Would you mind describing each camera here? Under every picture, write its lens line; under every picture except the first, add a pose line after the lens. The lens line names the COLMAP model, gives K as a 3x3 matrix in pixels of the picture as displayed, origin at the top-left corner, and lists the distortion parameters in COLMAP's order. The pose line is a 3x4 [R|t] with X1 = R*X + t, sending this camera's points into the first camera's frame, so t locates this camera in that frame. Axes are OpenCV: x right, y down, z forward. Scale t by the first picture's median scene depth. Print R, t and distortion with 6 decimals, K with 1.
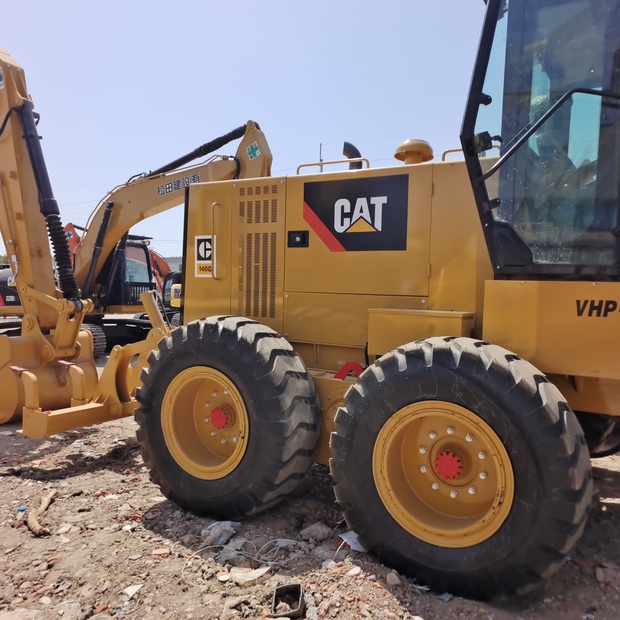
lens RADIAL K [[546.1, 0, 309.7], [0, 546.1, 311.2], [0, 0, 1]] dist [0.048095, -0.029792]
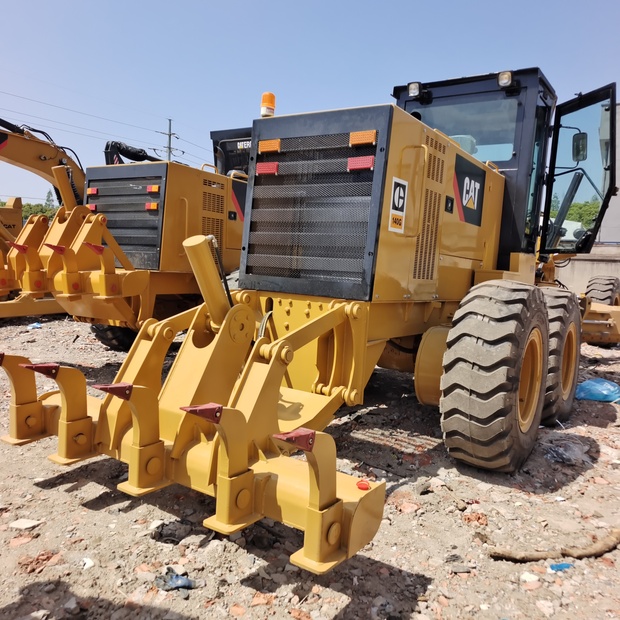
lens RADIAL K [[546.1, 0, 309.6], [0, 546.1, 310.1], [0, 0, 1]] dist [0.048095, -0.029792]
pose [[0.072707, -0.092453, 0.993059, -1.019435], [-0.008009, 0.995608, 0.093277, -0.022124], [-0.997321, -0.014735, 0.071647, 1.078445]]
